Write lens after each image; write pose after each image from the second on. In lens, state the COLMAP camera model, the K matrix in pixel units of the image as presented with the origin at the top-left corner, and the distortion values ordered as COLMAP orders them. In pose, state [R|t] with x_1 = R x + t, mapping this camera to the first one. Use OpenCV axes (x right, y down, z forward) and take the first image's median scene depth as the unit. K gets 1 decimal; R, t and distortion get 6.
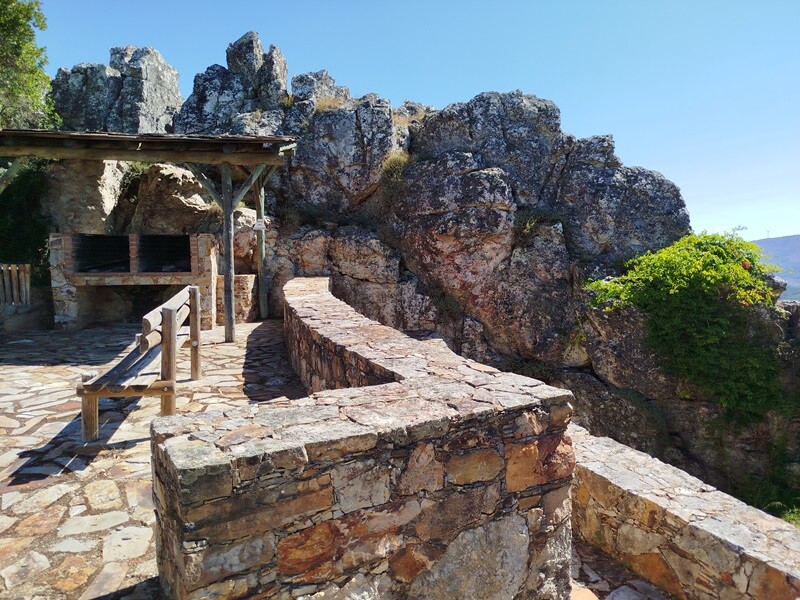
lens RADIAL K [[556.9, 0, 396.9], [0, 556.9, 293.2], [0, 0, 1]] dist [0.000940, 0.005758]
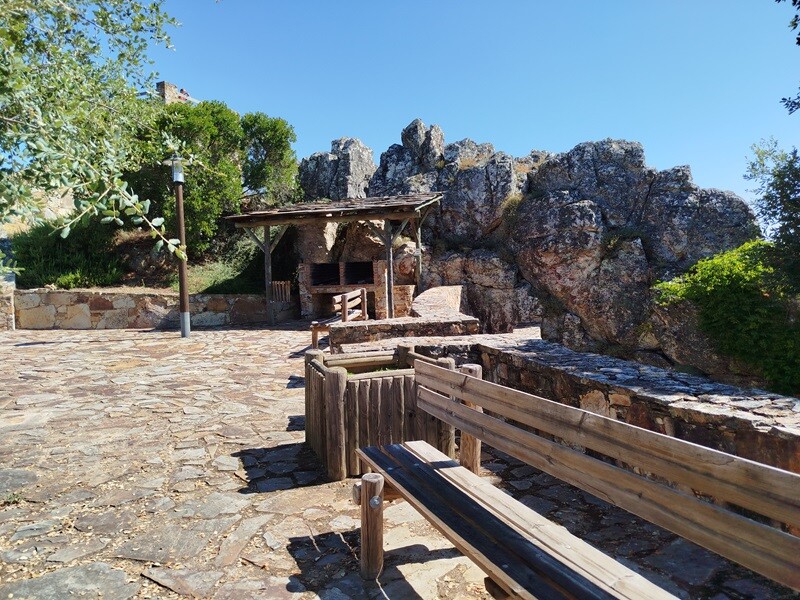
lens RADIAL K [[556.9, 0, 396.9], [0, 556.9, 293.2], [0, 0, 1]] dist [0.000940, 0.005758]
pose [[0.929452, -0.022972, -0.368226, 0.240143], [0.011276, 0.999362, -0.033883, 0.037314], [0.368769, 0.027341, 0.929119, -0.398867]]
